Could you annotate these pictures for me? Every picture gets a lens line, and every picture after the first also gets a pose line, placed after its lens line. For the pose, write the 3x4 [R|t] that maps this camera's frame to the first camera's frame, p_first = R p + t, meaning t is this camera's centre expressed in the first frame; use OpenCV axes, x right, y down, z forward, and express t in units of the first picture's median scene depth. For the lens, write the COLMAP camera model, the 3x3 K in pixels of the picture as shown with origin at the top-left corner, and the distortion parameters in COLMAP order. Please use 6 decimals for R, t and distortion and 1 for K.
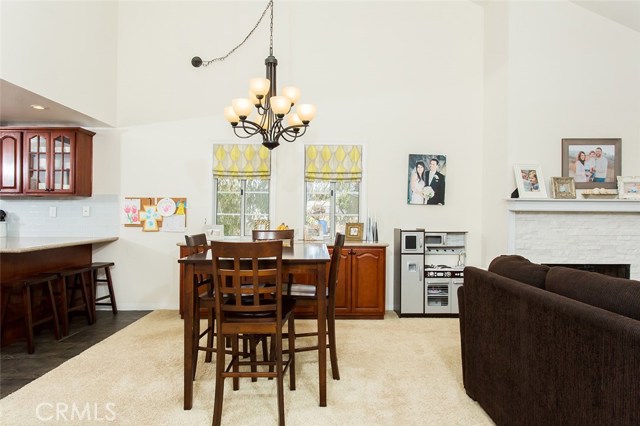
lens RADIAL K [[408.9, 0, 304.2], [0, 408.9, 216.7], [0, 0, 1]] dist [-0.007503, -0.001262]
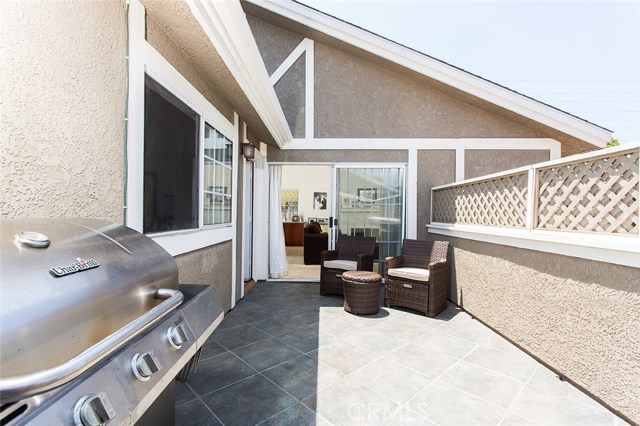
lens RADIAL K [[301.0, 0, 319.4], [0, 301.0, 212.7], [0, 0, 1]] dist [0.005584, -0.001454]
pose [[0.999906, -0.008092, -0.011075, 0.334560], [0.008117, 0.999965, 0.002169, -0.009671], [0.011057, -0.002259, 0.999936, -1.268097]]
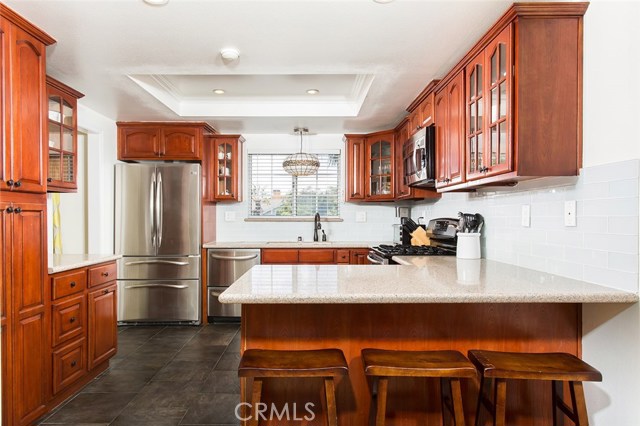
lens RADIAL K [[408.9, 0, 318.4], [0, 408.9, 213.4], [0, 0, 1]] dist [-0.007503, -0.001262]
pose [[-0.002379, -0.013687, -0.999903, -0.144949], [0.005400, 0.999892, -0.013700, -0.009951], [0.999983, -0.005432, -0.002305, 0.761512]]
